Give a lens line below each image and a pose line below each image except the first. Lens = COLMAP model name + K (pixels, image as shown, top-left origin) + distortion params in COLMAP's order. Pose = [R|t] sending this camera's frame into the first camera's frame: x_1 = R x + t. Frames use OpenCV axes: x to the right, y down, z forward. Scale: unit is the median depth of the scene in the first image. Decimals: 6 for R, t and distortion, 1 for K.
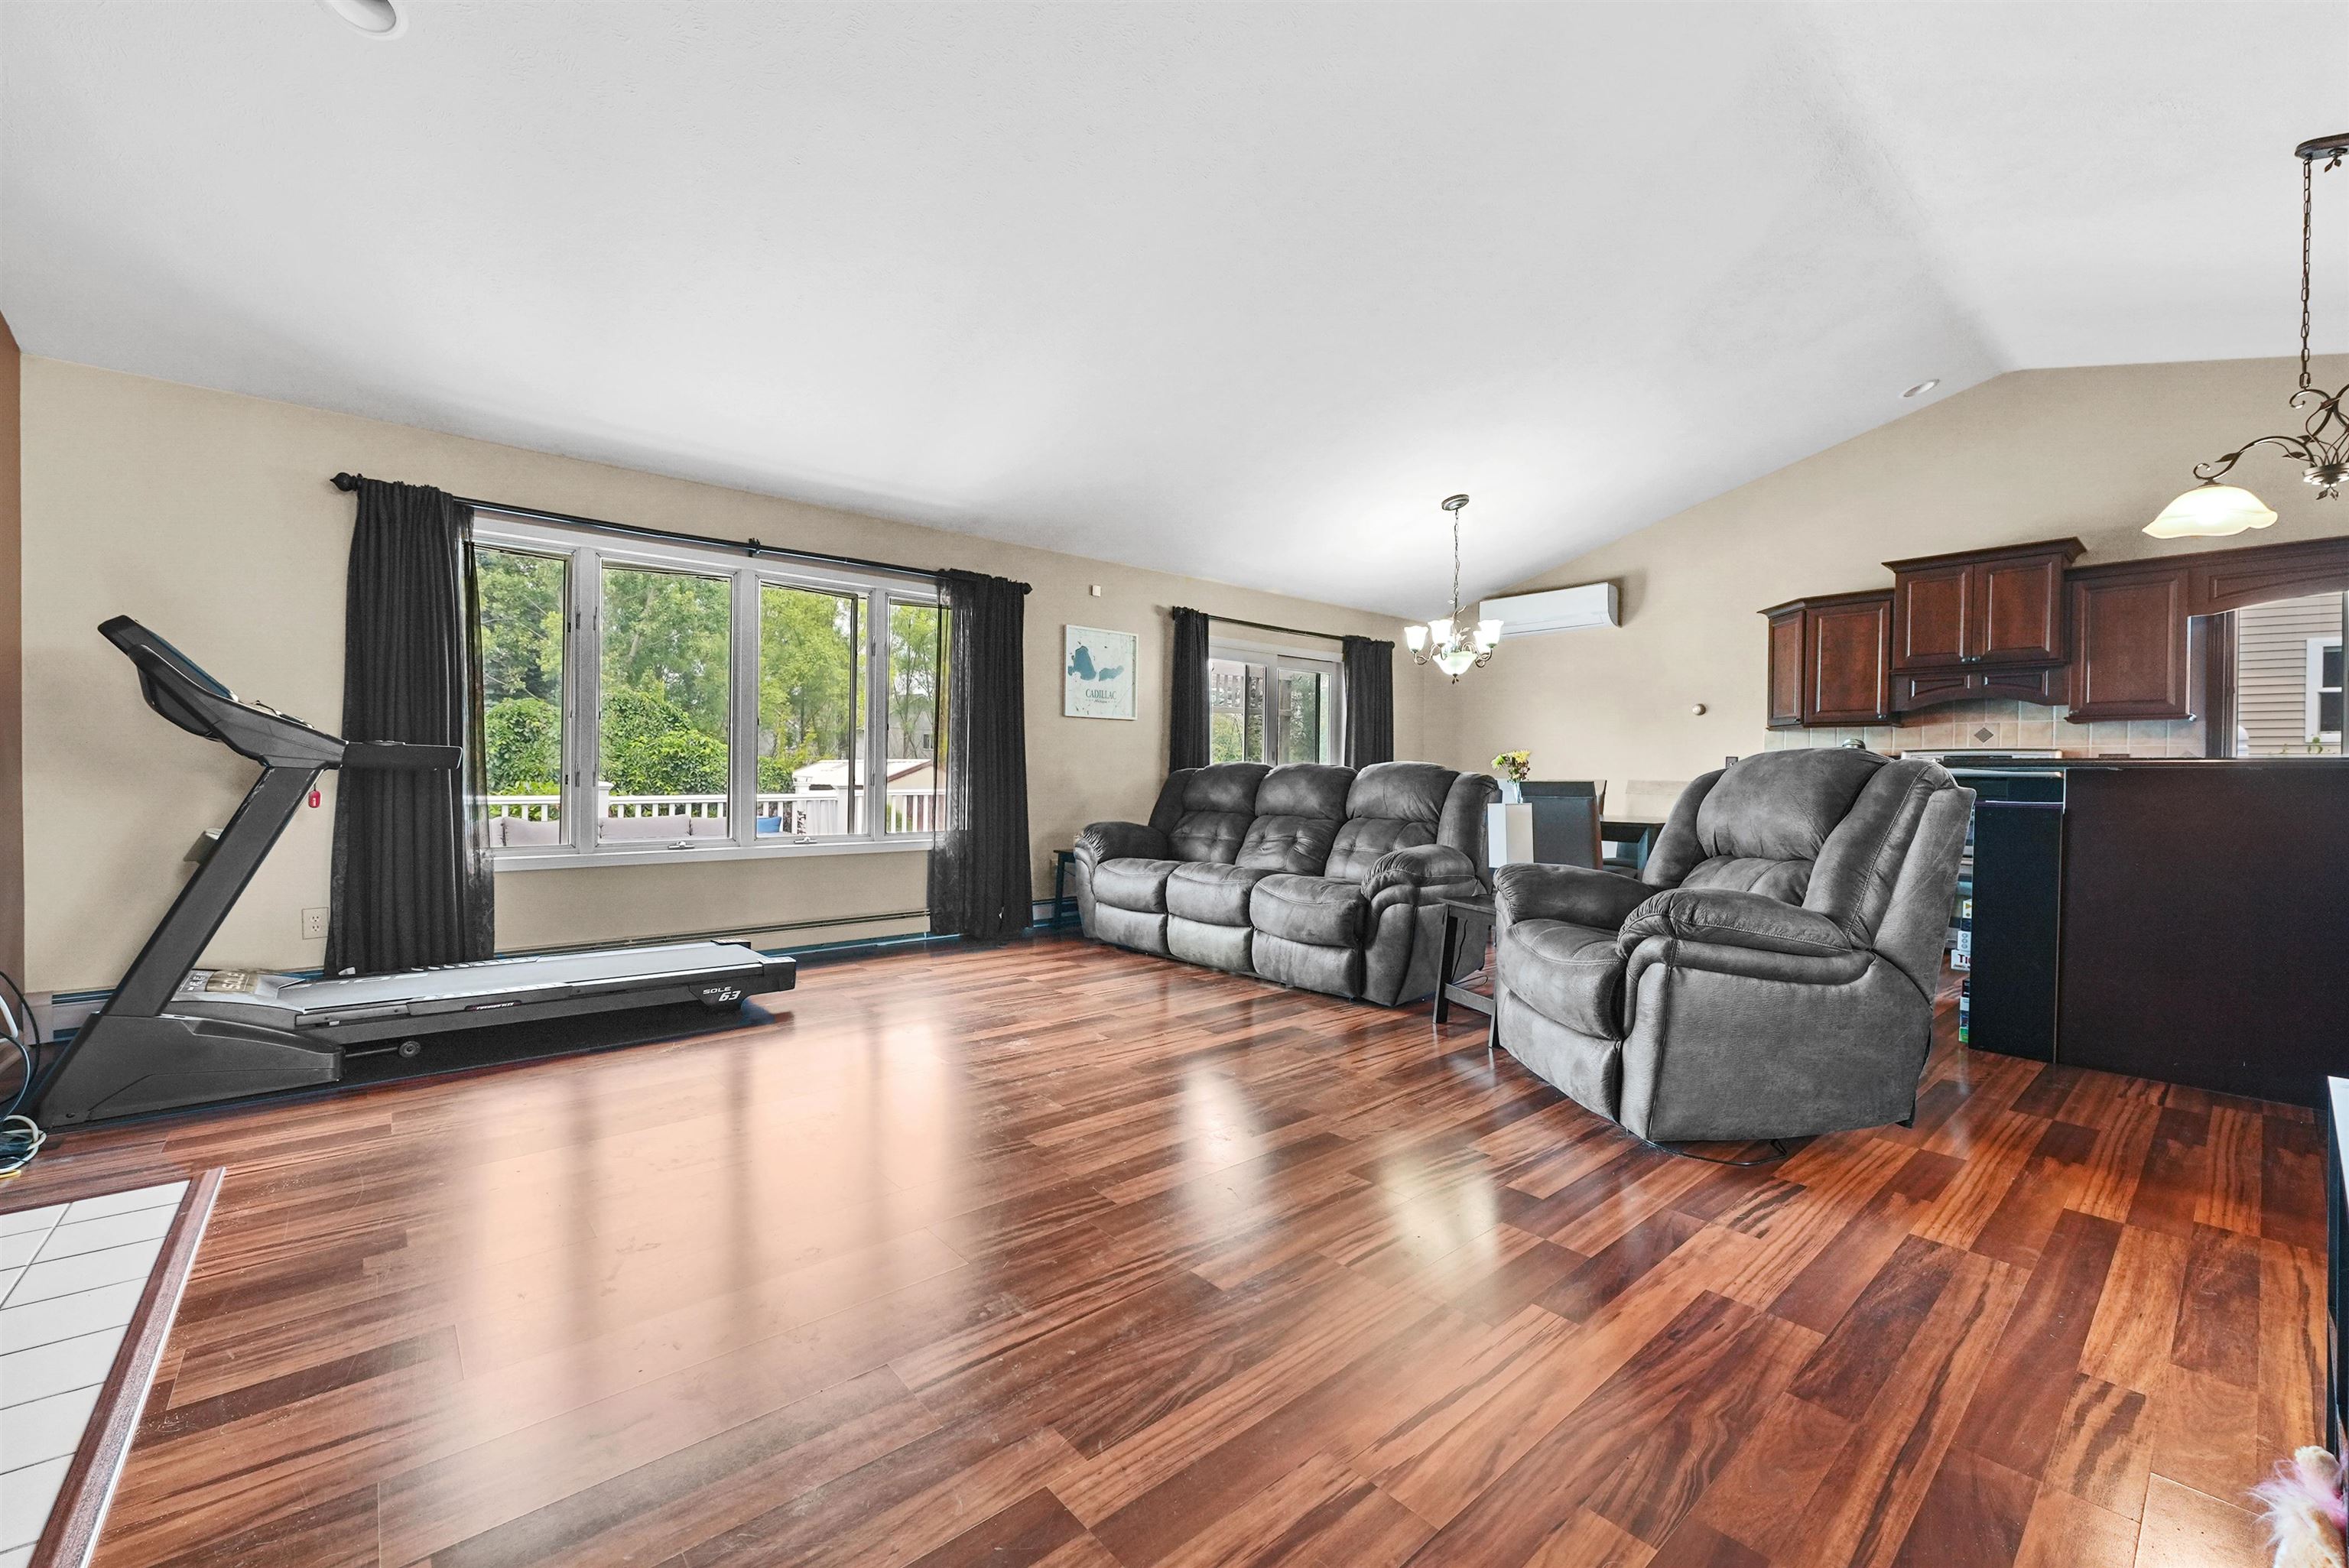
lens RADIAL K [[940.6, 0, 1177.7], [0, 940.6, 782.3], [0, 0, 1]] dist [-0.000281, -0.000367]
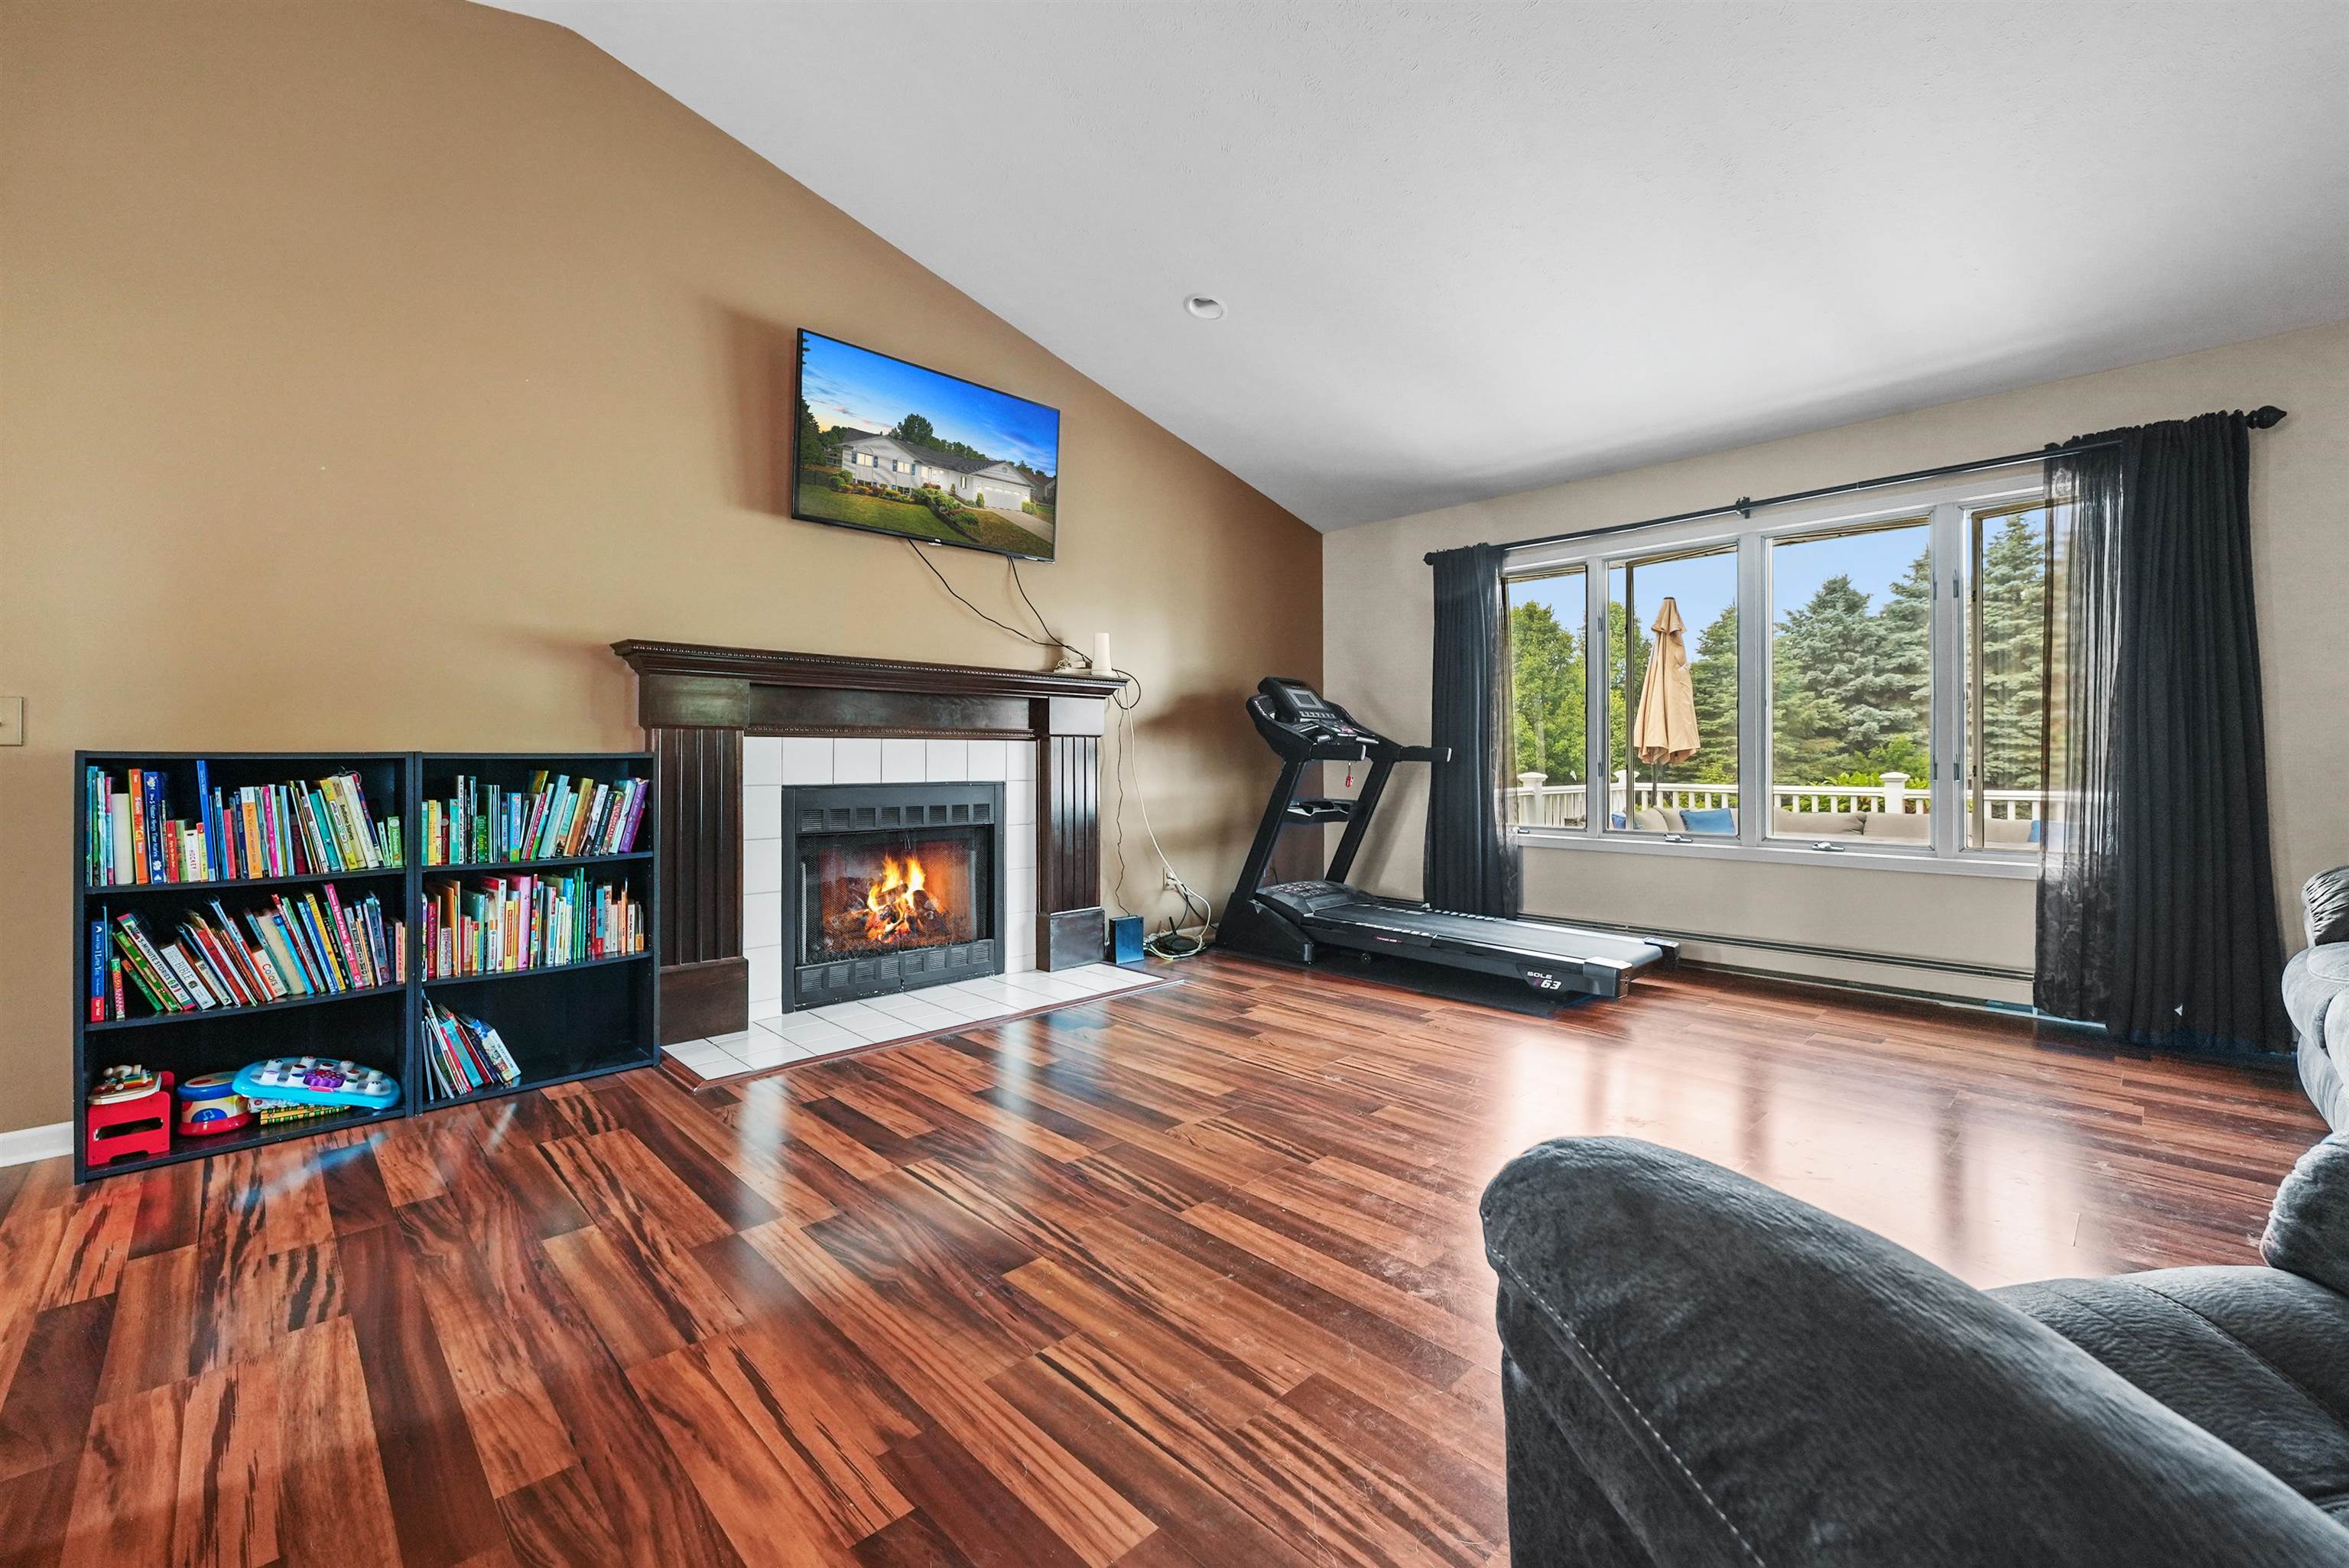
lens RADIAL K [[940.6, 0, 1165.3], [0, 940.6, 764.9], [0, 0, 1]] dist [-0.000281, -0.000367]
pose [[0.072190, -0.001894, -0.997389, 1.152036], [-0.008525, 0.999960, -0.002516, -0.003844], [0.997354, 0.008684, 0.072171, 1.188700]]
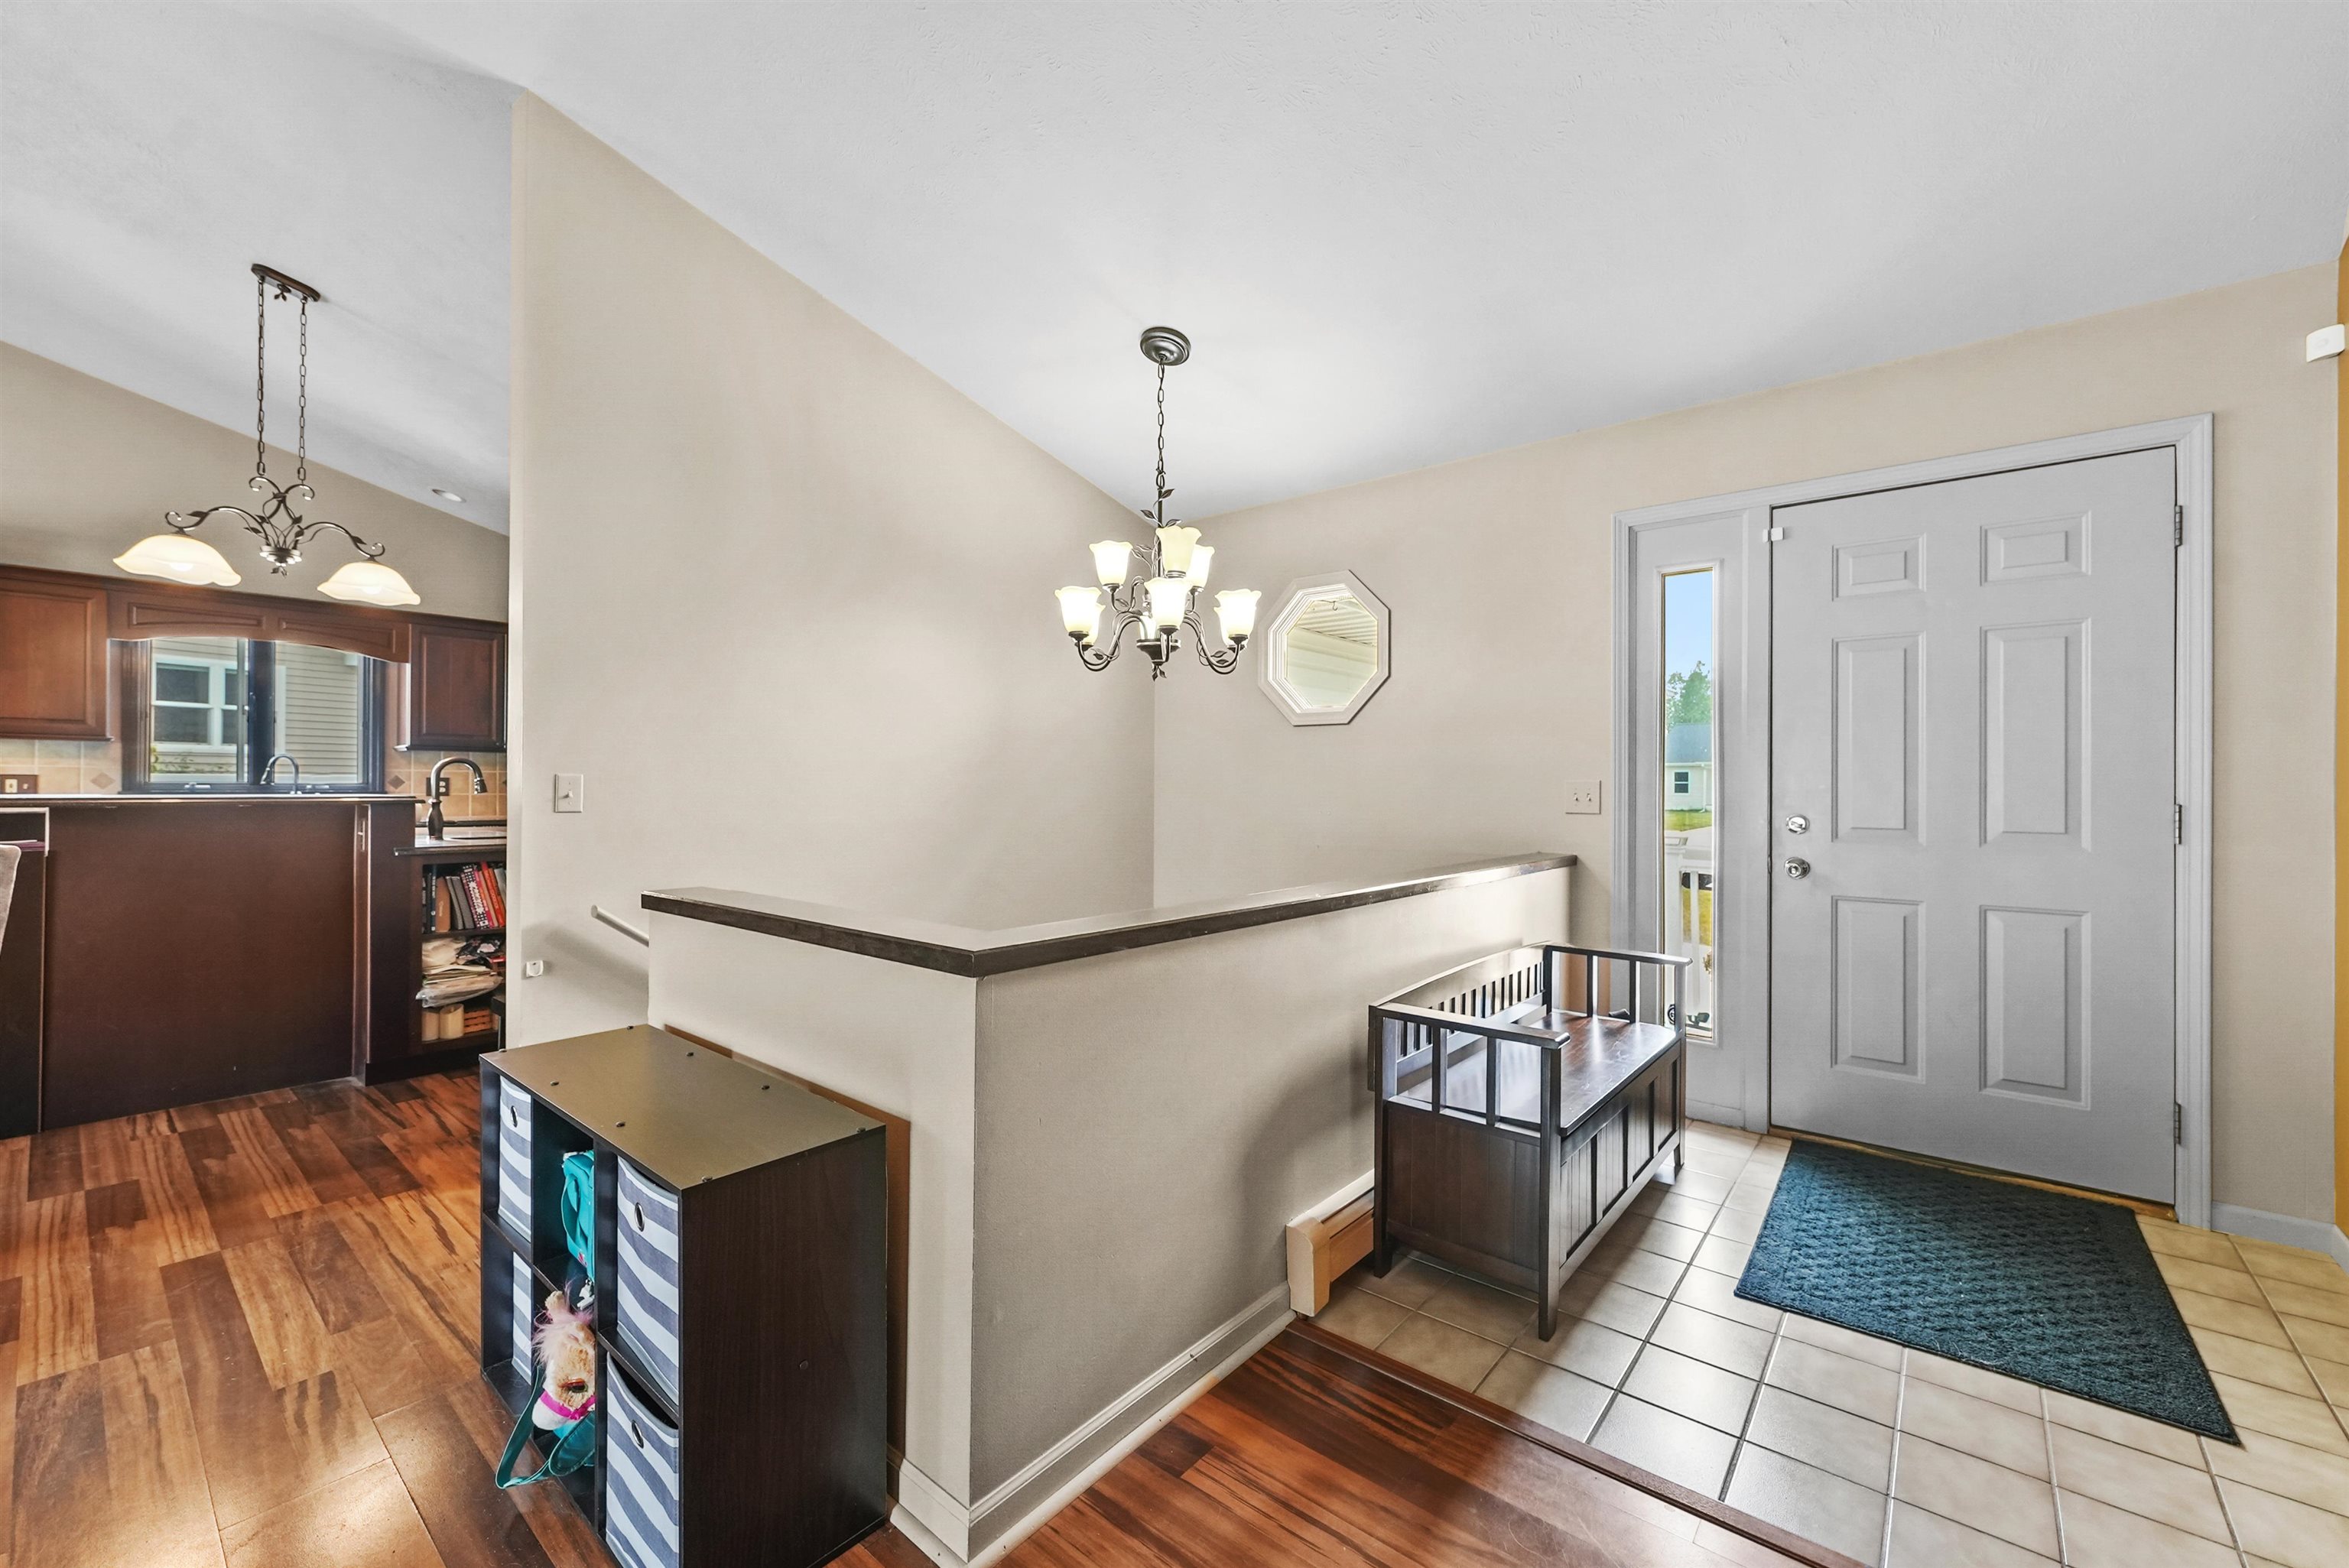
lens RADIAL K [[940.6, 0, 1182.2], [0, 940.6, 778.7], [0, 0, 1]] dist [-0.000281, -0.000367]
pose [[-0.162906, -0.004972, 0.986629, -0.188927], [0.004629, 0.999972, 0.005803, -0.057725], [-0.986631, 0.005513, -0.162878, 0.081297]]
